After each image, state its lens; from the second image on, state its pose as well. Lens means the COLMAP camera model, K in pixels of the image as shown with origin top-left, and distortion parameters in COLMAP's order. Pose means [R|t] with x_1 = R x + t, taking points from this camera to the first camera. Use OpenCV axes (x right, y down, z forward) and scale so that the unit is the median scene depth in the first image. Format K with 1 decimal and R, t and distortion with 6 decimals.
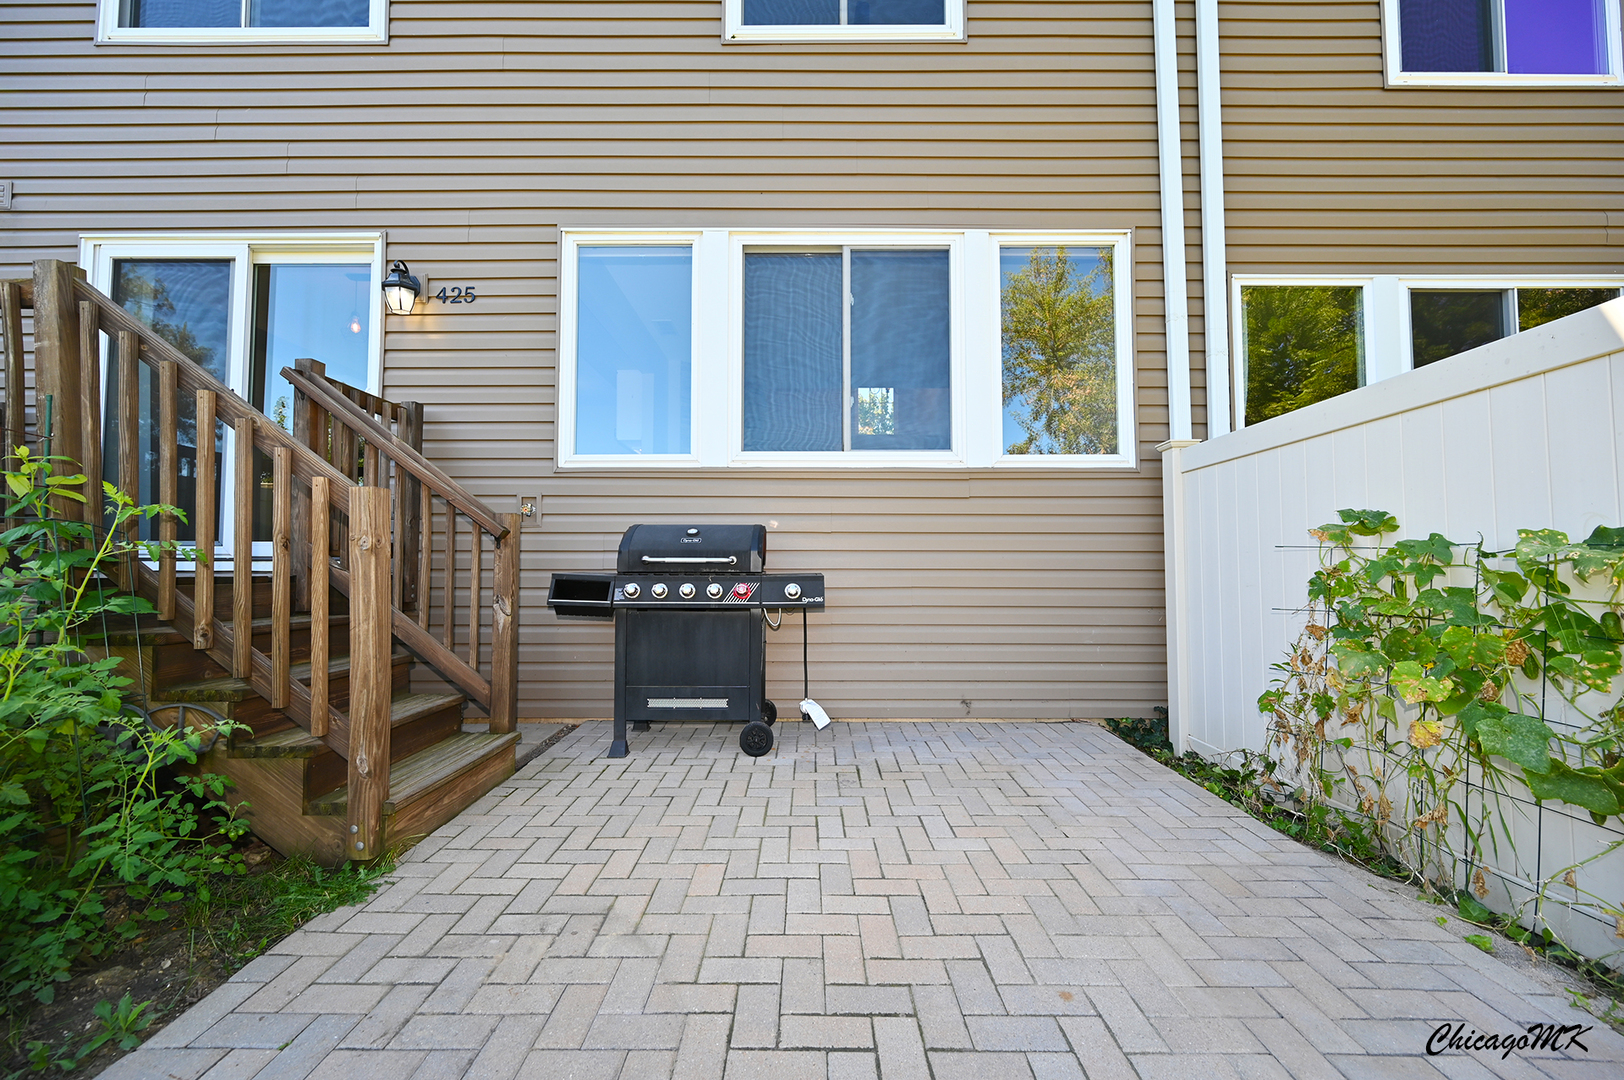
lens RADIAL K [[637.5, 0, 803.7], [0, 637.5, 541.5], [0, 0, 1]] dist [-0.002208, 0.000269]
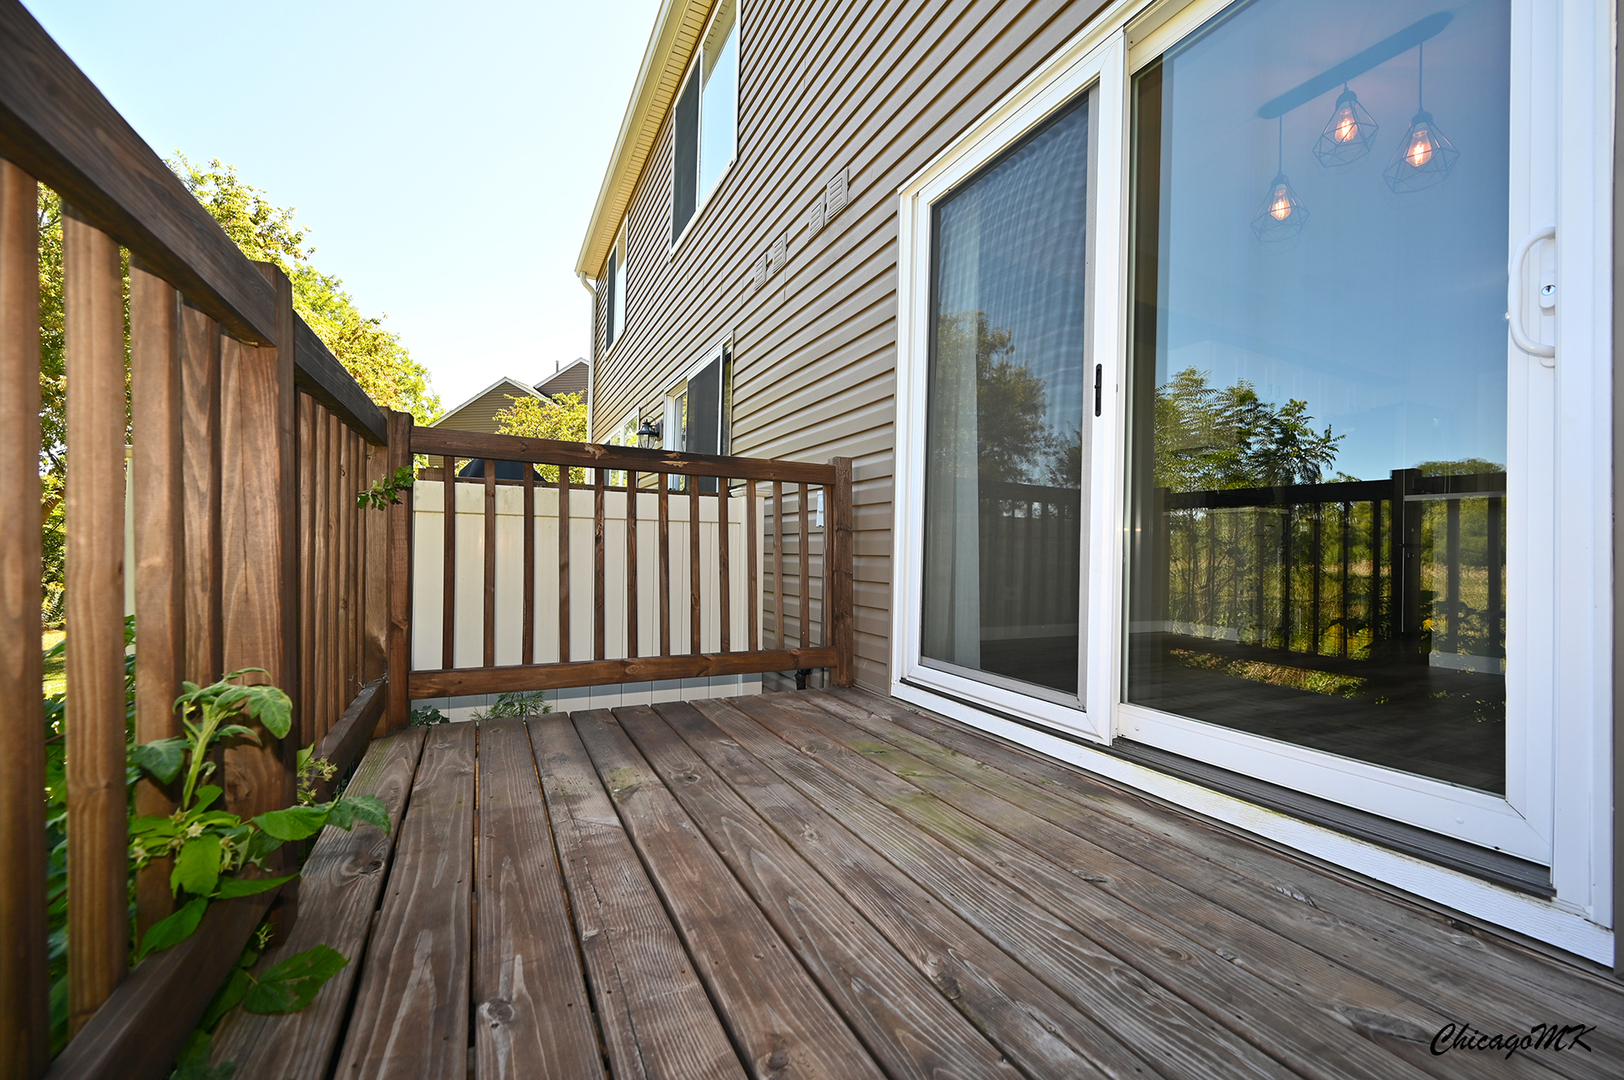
lens RADIAL K [[637.5, 0, 815.2], [0, 637.5, 549.2], [0, 0, 1]] dist [-0.002208, 0.000269]
pose [[0.460984, 0.007338, -0.887378, -0.704377], [0.019548, 0.999639, 0.018421, -0.144724], [0.887193, -0.025838, 0.460675, 0.731464]]
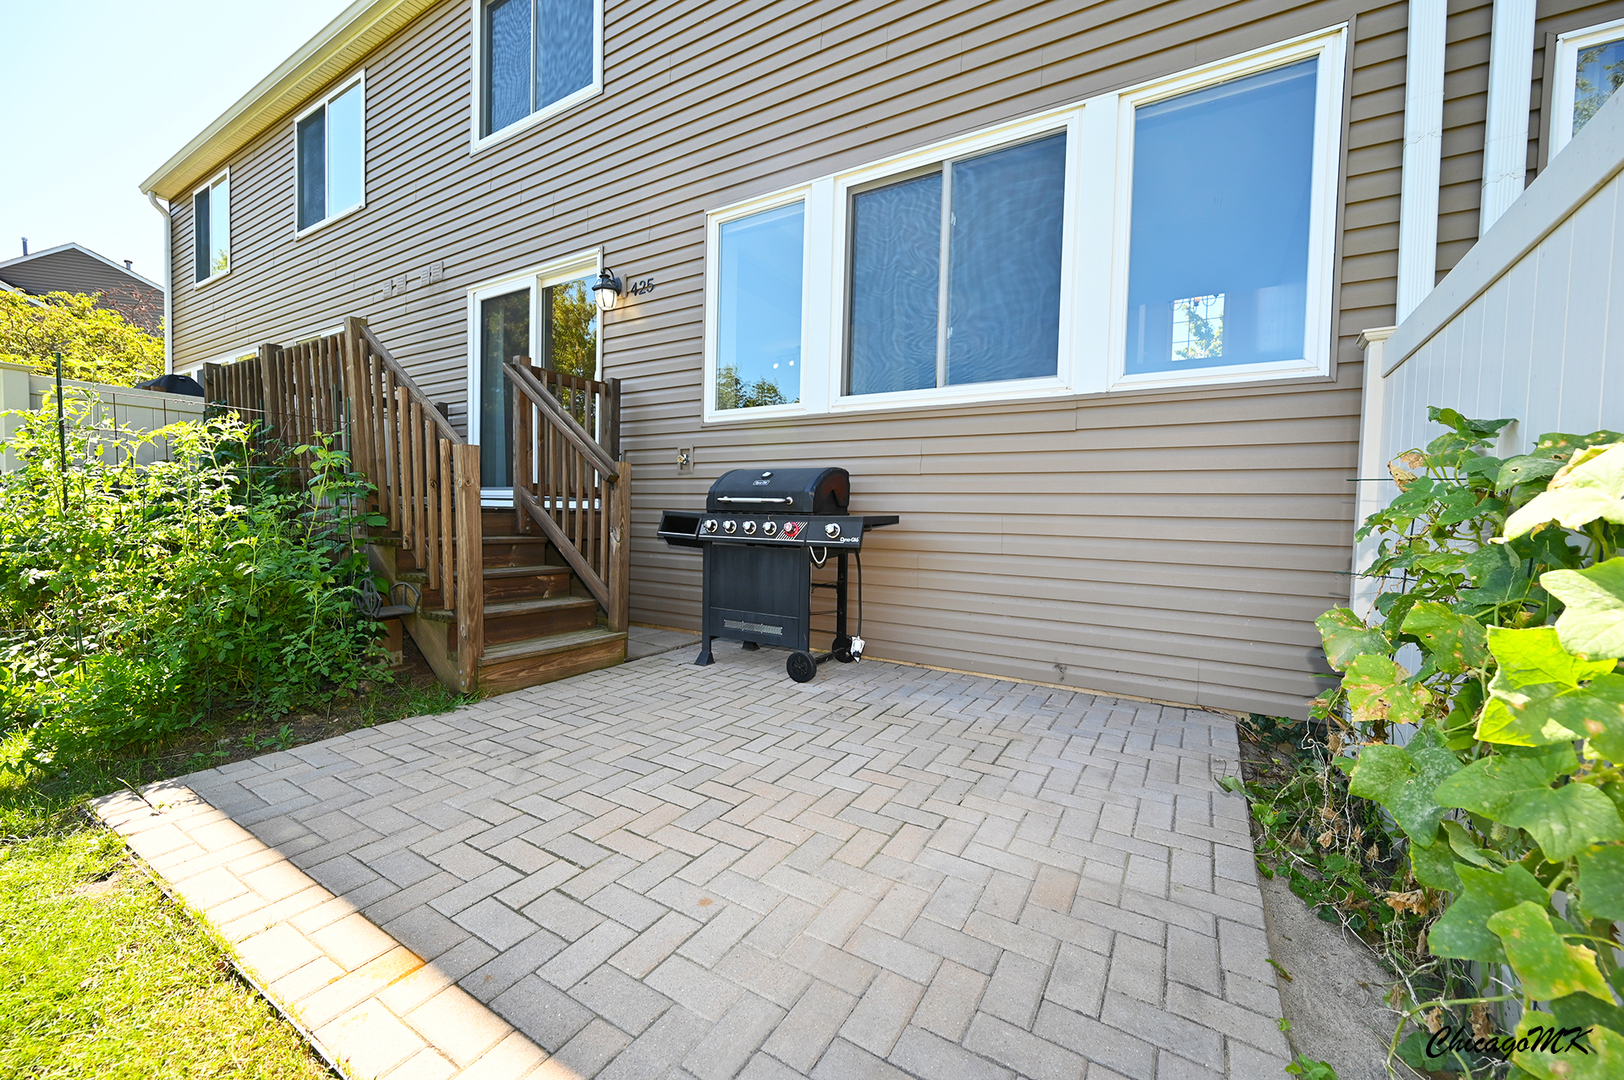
lens RADIAL K [[637.5, 0, 811.7], [0, 637.5, 540.1], [0, 0, 1]] dist [-0.002208, 0.000269]
pose [[0.852247, 0.037739, -0.521776, 0.489378], [0.000415, 0.997345, 0.072814, 0.017693], [0.523139, -0.062273, 0.849969, 0.104922]]
